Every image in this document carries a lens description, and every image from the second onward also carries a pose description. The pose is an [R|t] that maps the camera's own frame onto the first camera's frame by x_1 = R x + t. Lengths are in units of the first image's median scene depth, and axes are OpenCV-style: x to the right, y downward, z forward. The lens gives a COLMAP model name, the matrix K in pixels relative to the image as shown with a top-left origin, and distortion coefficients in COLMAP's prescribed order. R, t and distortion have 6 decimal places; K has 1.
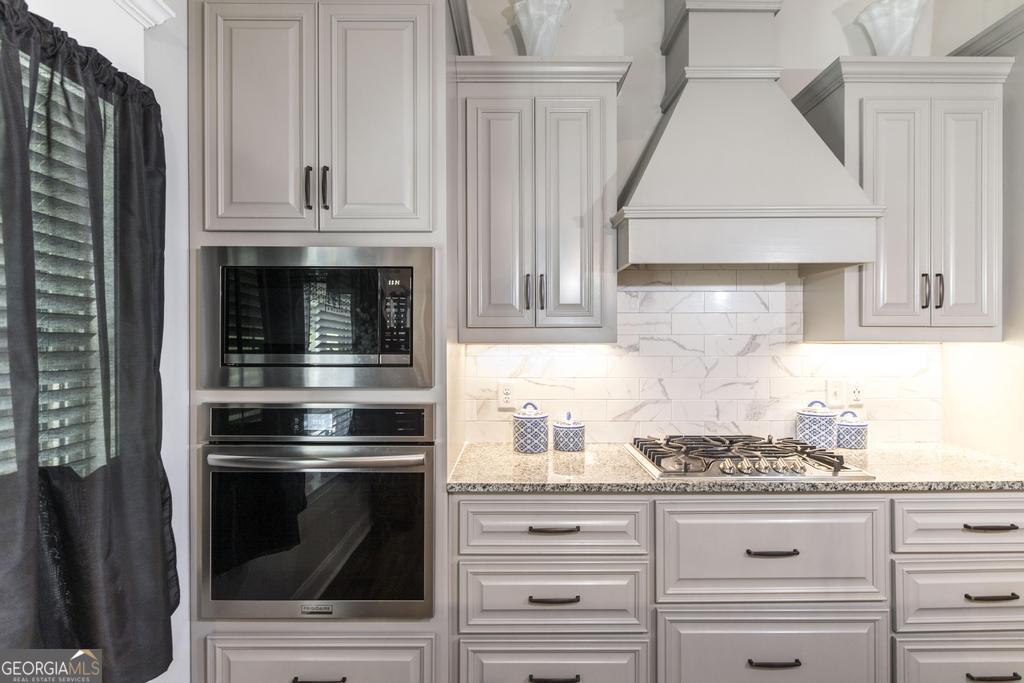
lens RADIAL K [[508.8, 0, 516.2], [0, 508.8, 345.2], [0, 0, 1]] dist [0.003211, -0.001046]
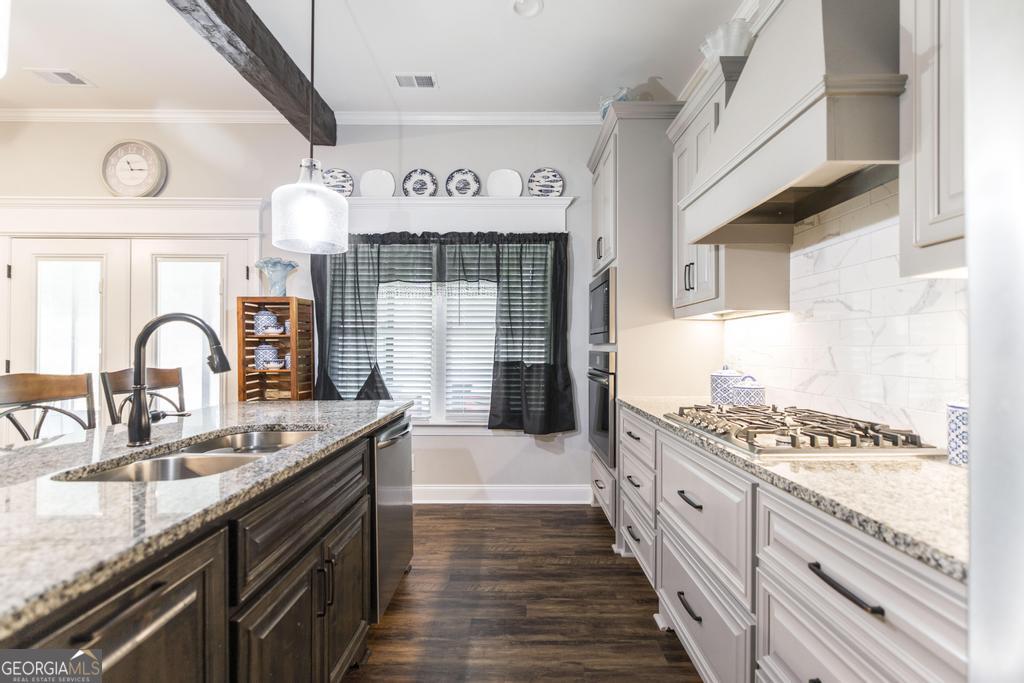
lens RADIAL K [[452.7, 0, 506.6], [0, 452.7, 345.0], [0, 0, 1]] dist [-0.001954, 0.002187]
pose [[-0.017695, -0.003944, -0.999836, 1.404664], [-0.007588, 0.999964, -0.003811, 0.092696], [0.999815, 0.007520, -0.017724, 0.619744]]
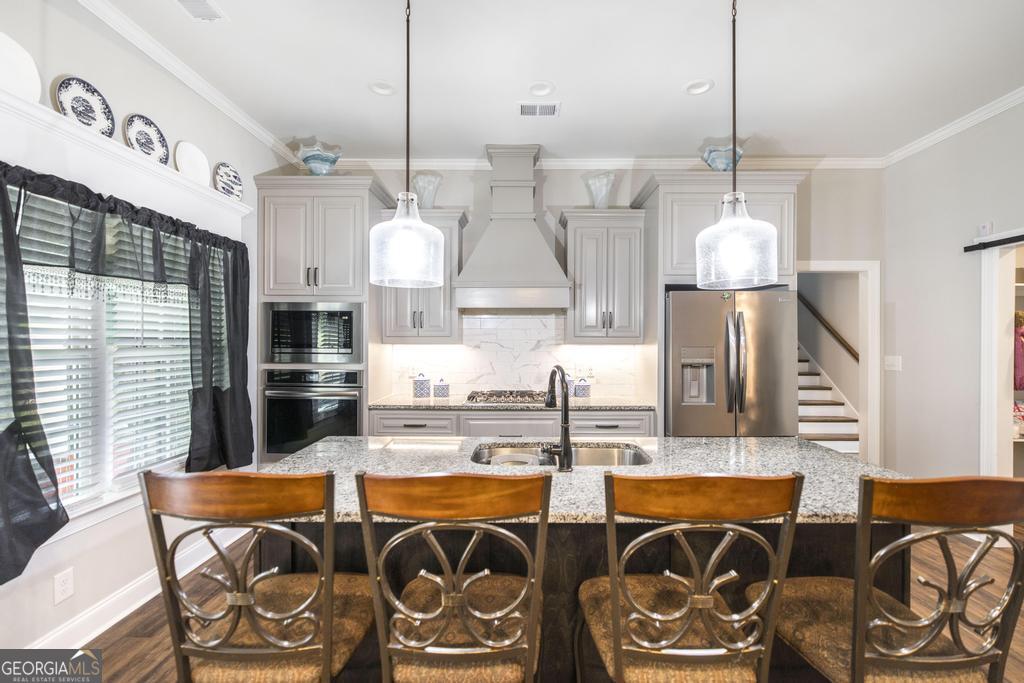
lens RADIAL K [[452.7, 0, 522.3], [0, 452.7, 344.3], [0, 0, 1]] dist [-0.001954, 0.002187]
pose [[0.999803, 0.006260, -0.018846, 0.579456], [-0.006254, 0.999980, 0.000365, -0.006569], [0.018848, -0.000247, 0.999822, -0.999371]]
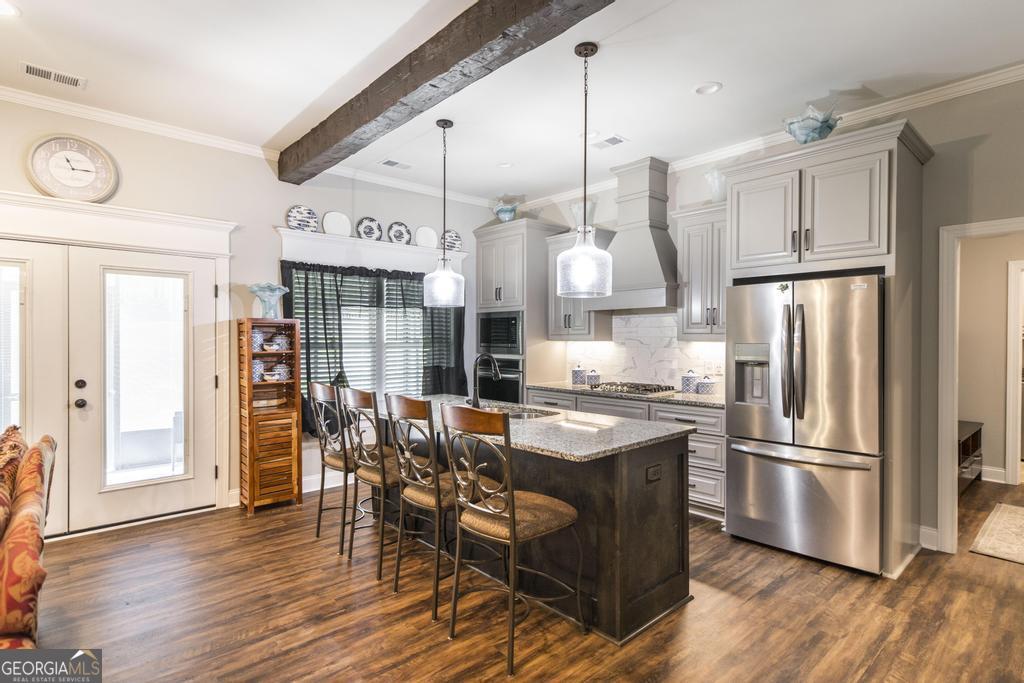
lens RADIAL K [[529.7, 0, 503.7], [0, 529.7, 343.3], [0, 0, 1]] dist [0.007360, -0.000122]
pose [[0.650671, 0.011325, -0.759276, 2.189436], [-0.006025, 0.999934, 0.009751, -0.017016], [0.759336, -0.001770, 0.650696, -1.197840]]
